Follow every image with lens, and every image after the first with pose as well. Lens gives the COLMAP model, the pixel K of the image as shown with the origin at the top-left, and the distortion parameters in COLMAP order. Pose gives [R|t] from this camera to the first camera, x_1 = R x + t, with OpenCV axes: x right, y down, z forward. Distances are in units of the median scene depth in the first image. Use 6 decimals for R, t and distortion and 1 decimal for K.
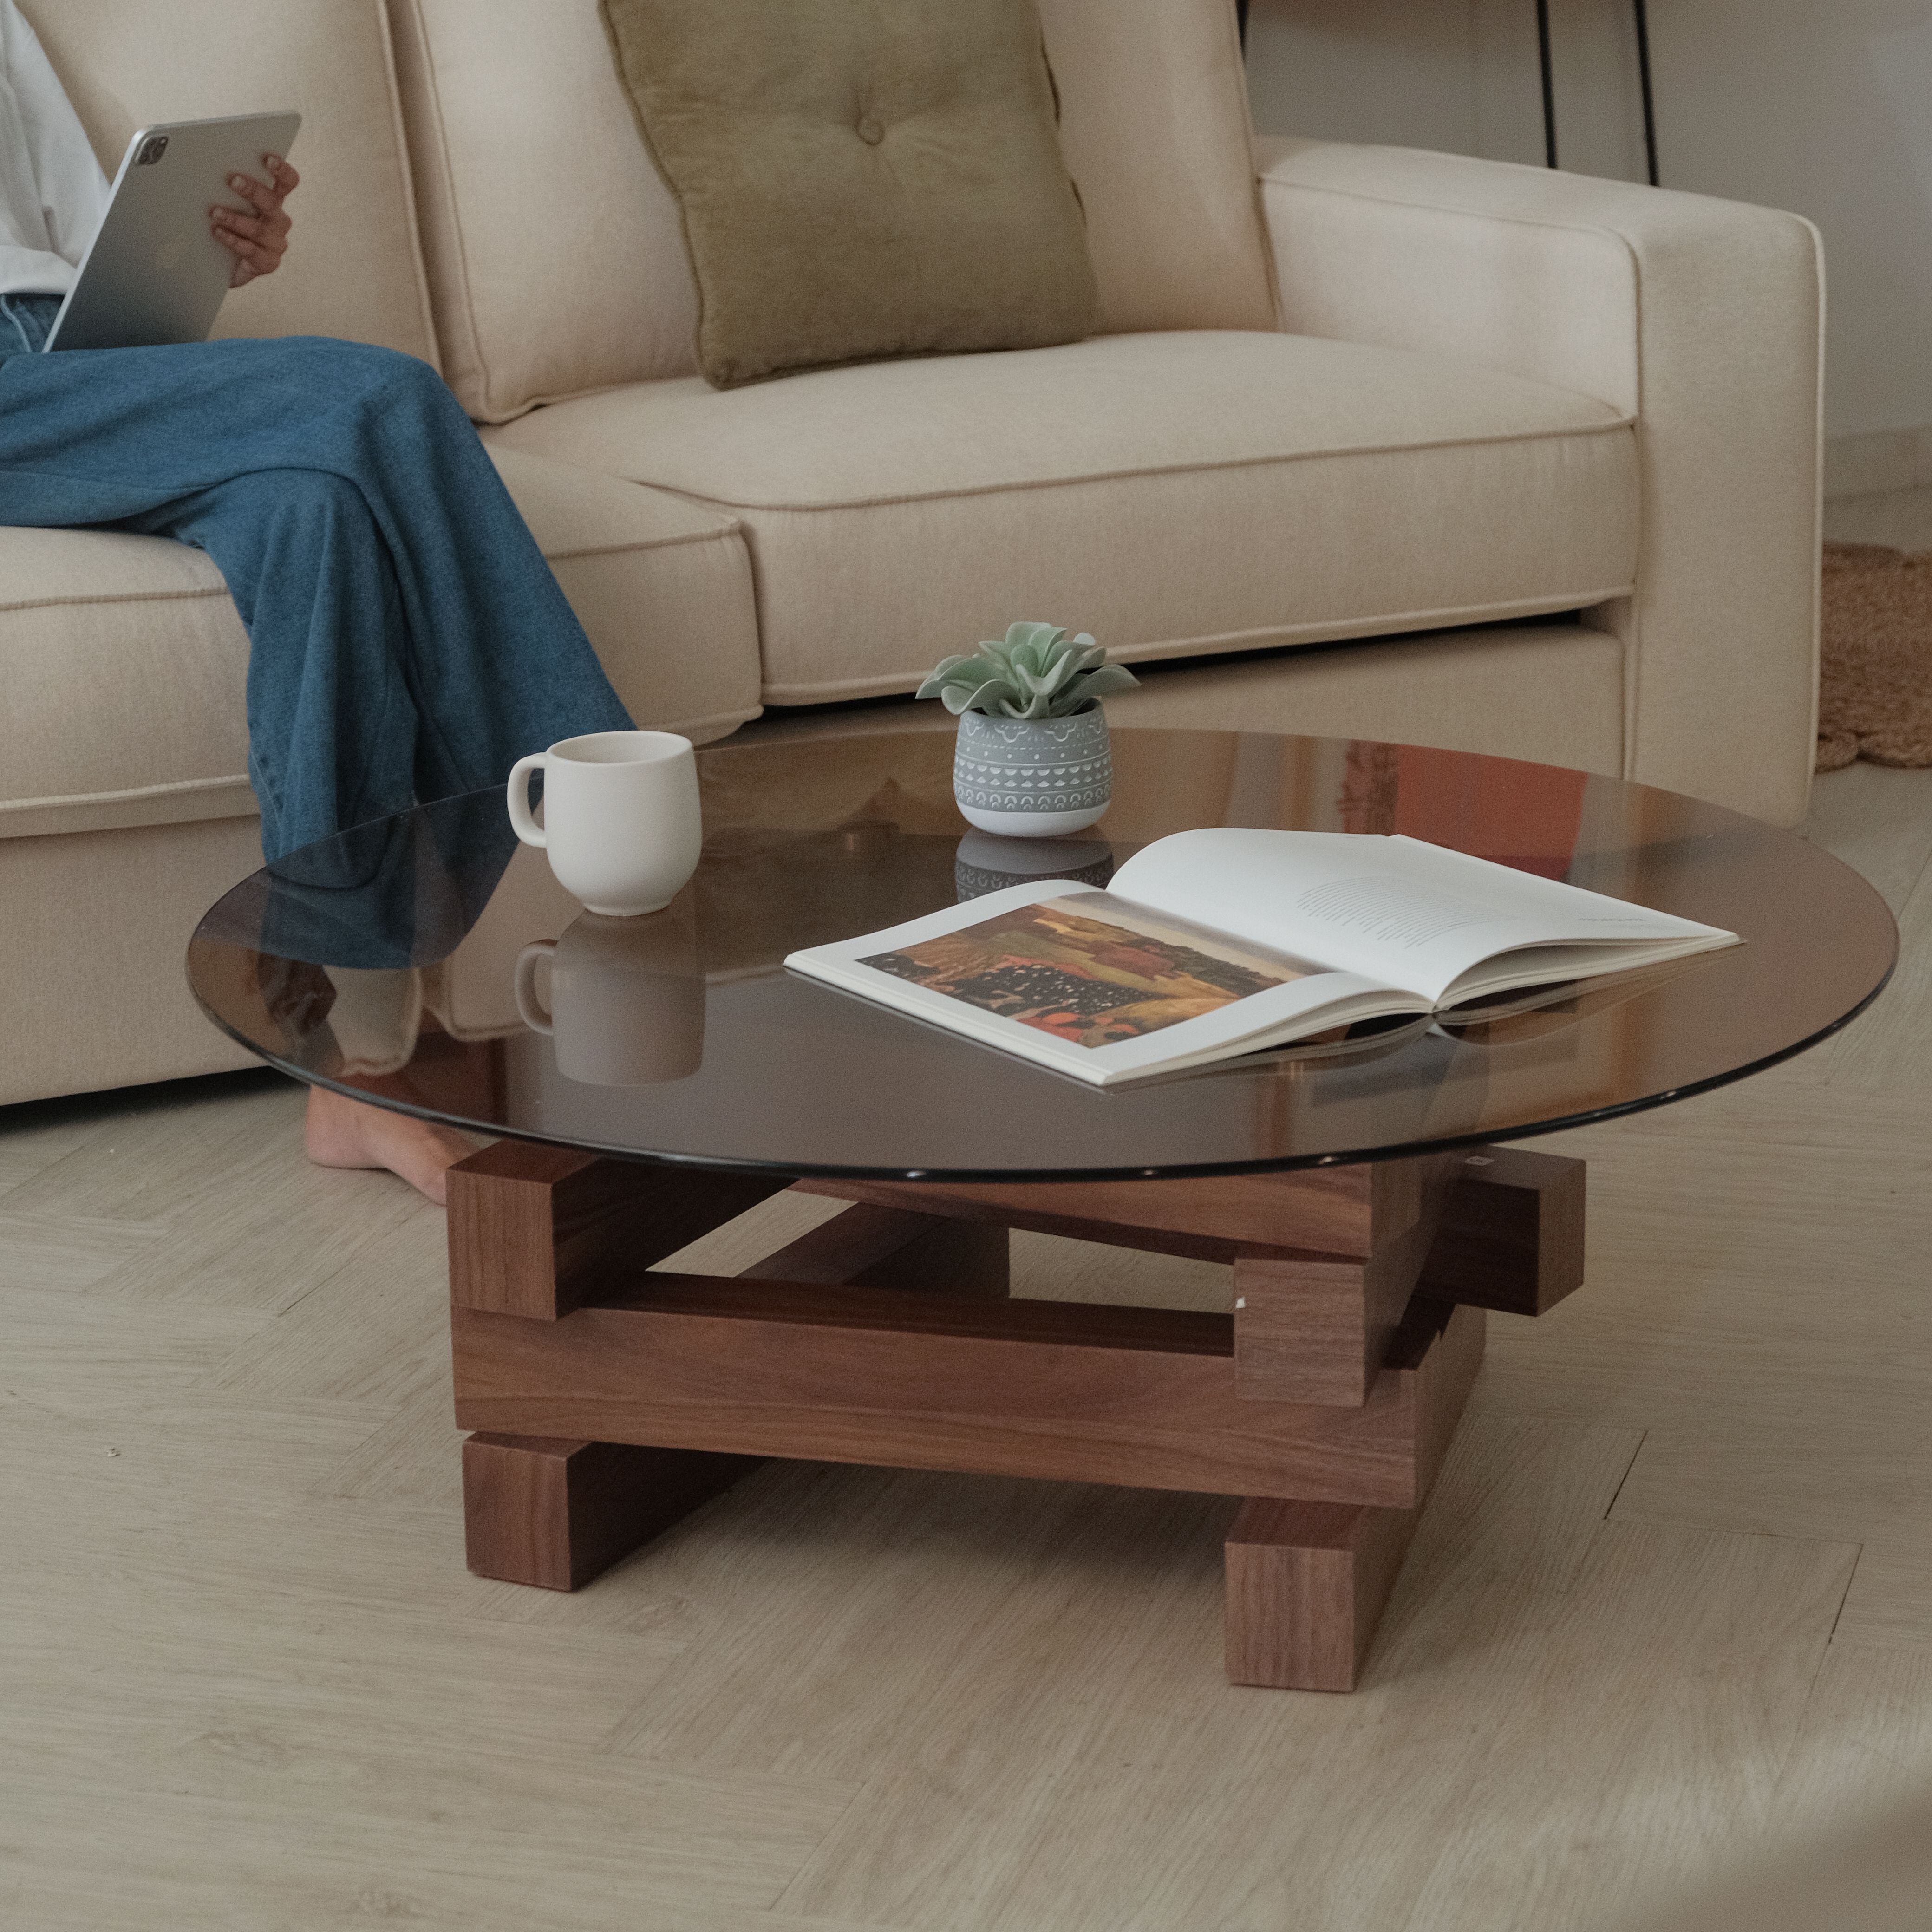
lens RADIAL K [[5130.6, 0, 965.2], [0, 5130.6, 966.9], [0, 0, 1]] dist [-0.109970, 0.000000]
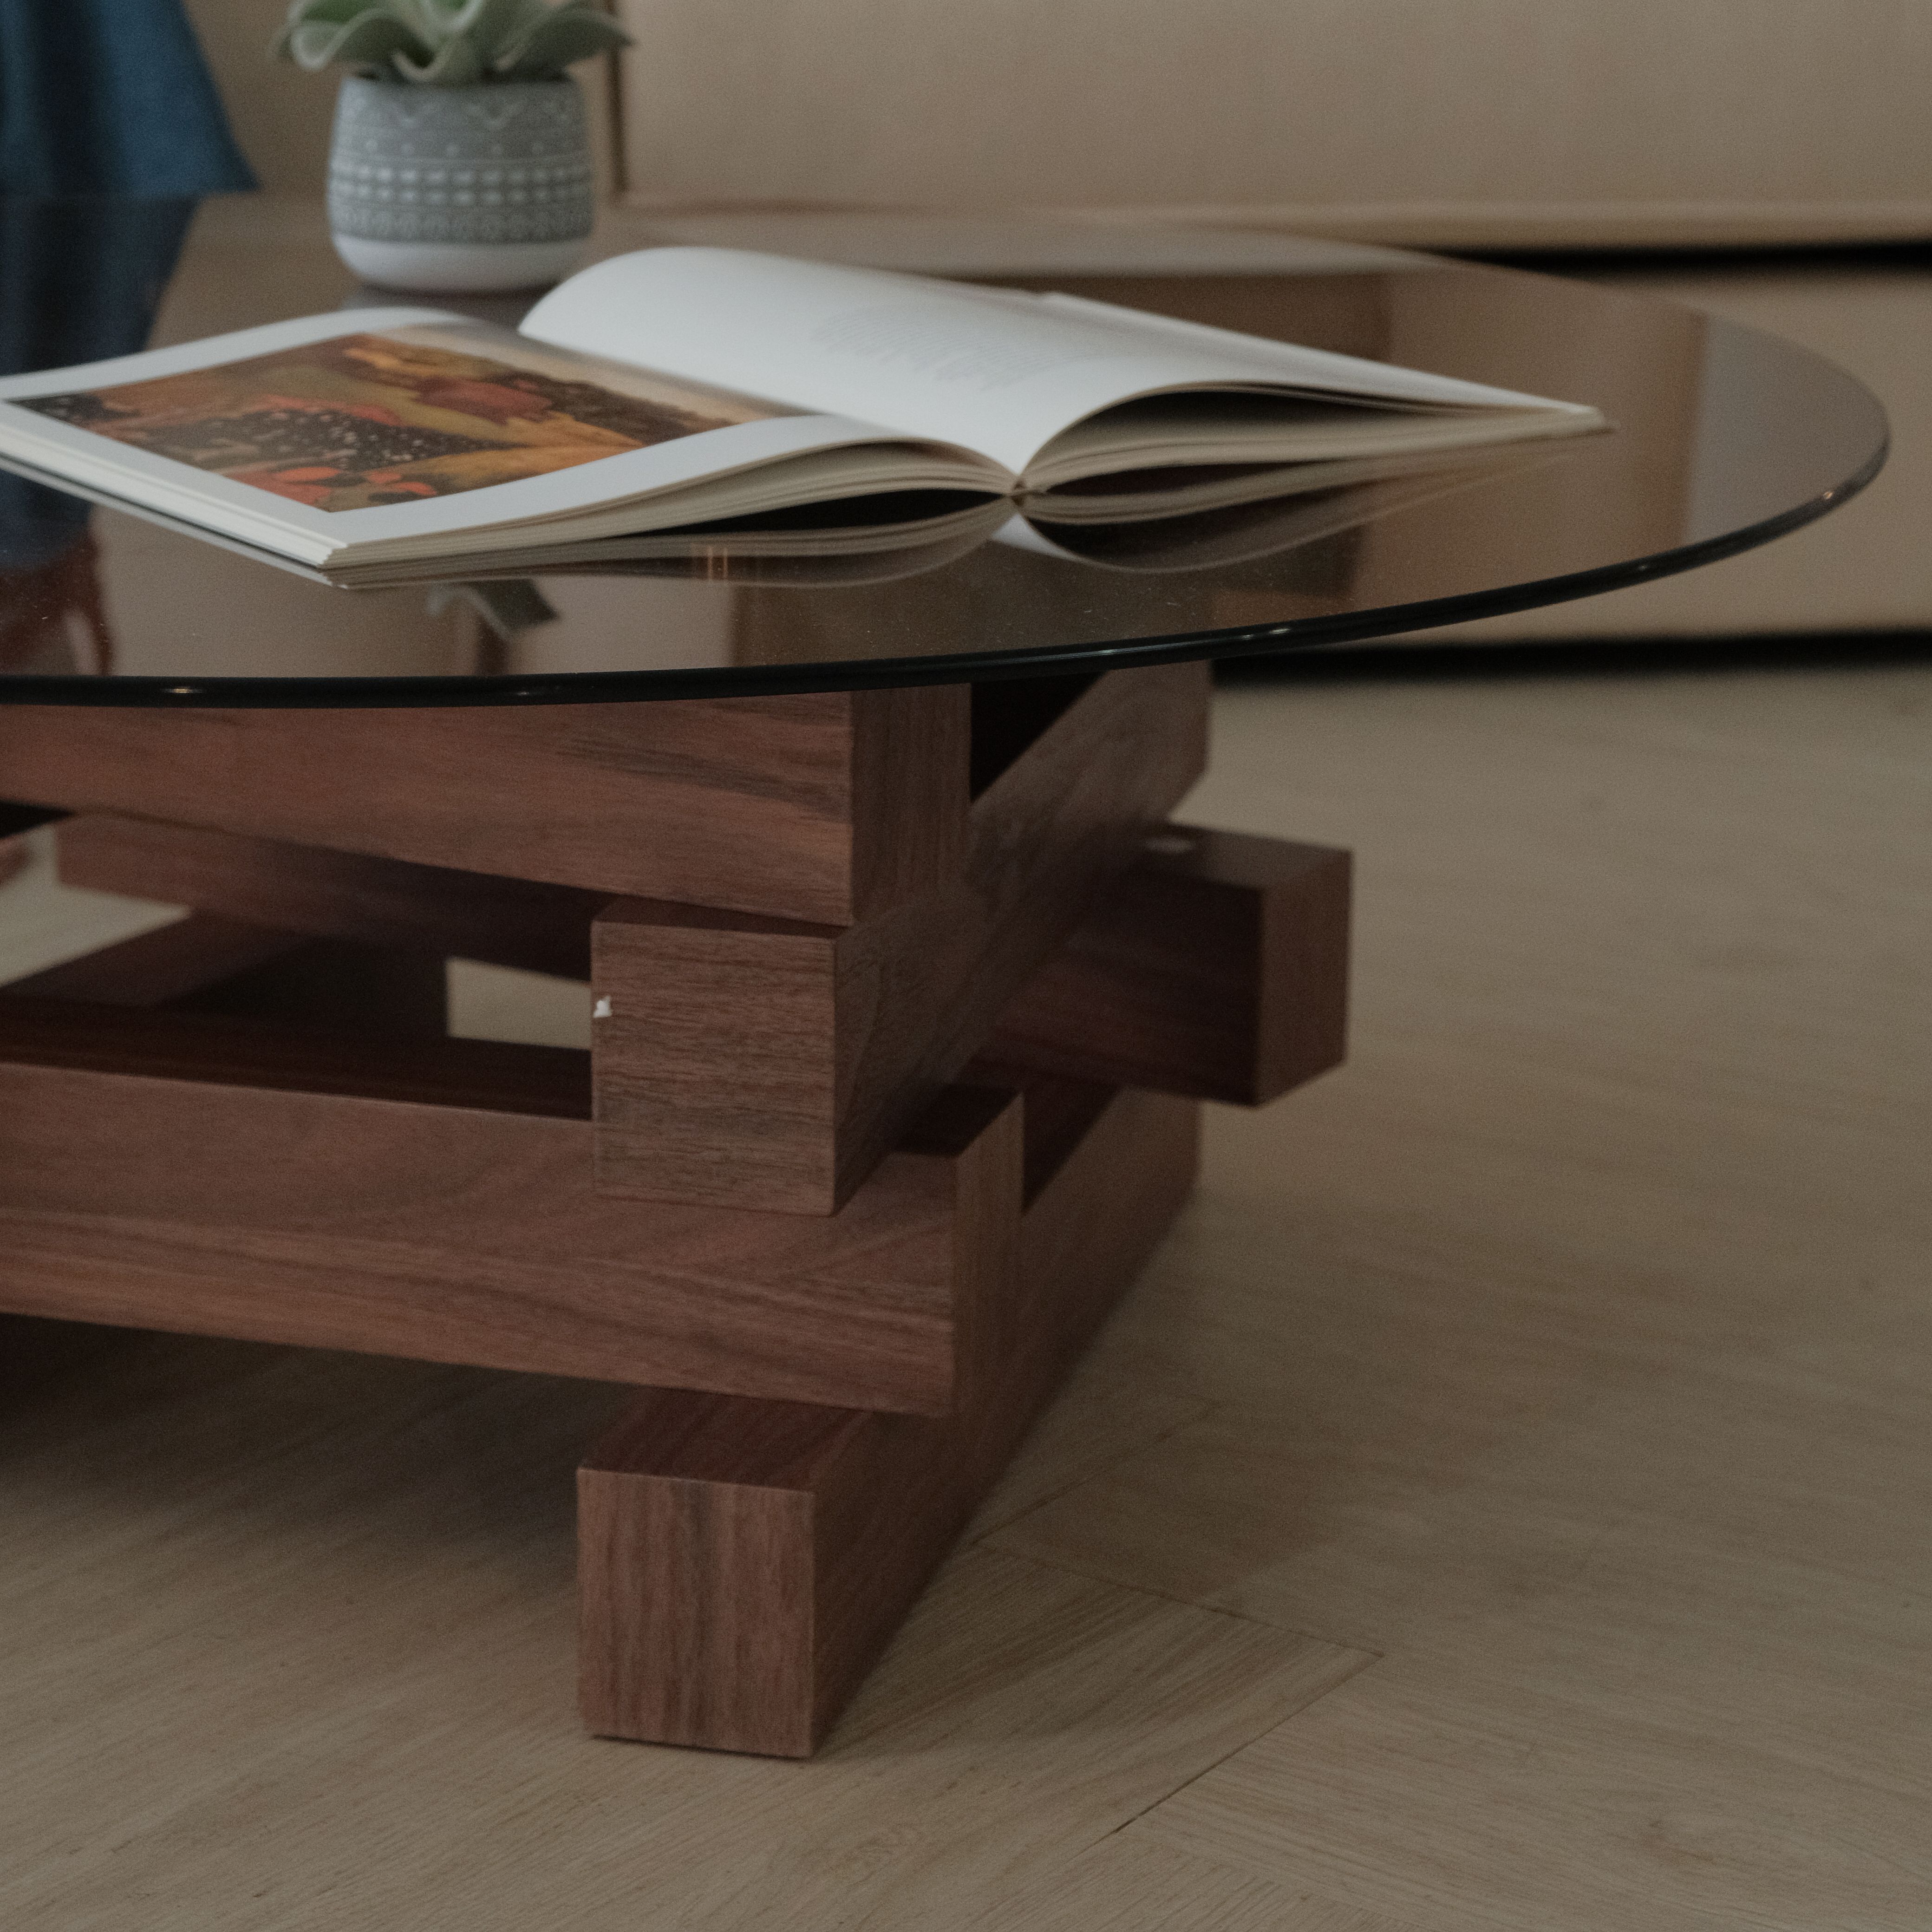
lens RADIAL K [[4915.2, 0, 967.6], [0, 4915.2, 963.6], [0, 0, 1]] dist [-0.071365, 0.000000]
pose [[0.999461, 0.029526, -0.014324, 0.095078], [-0.029546, 0.999563, -0.001216, 0.058832], [0.014282, 0.001639, 0.999897, 0.486113]]
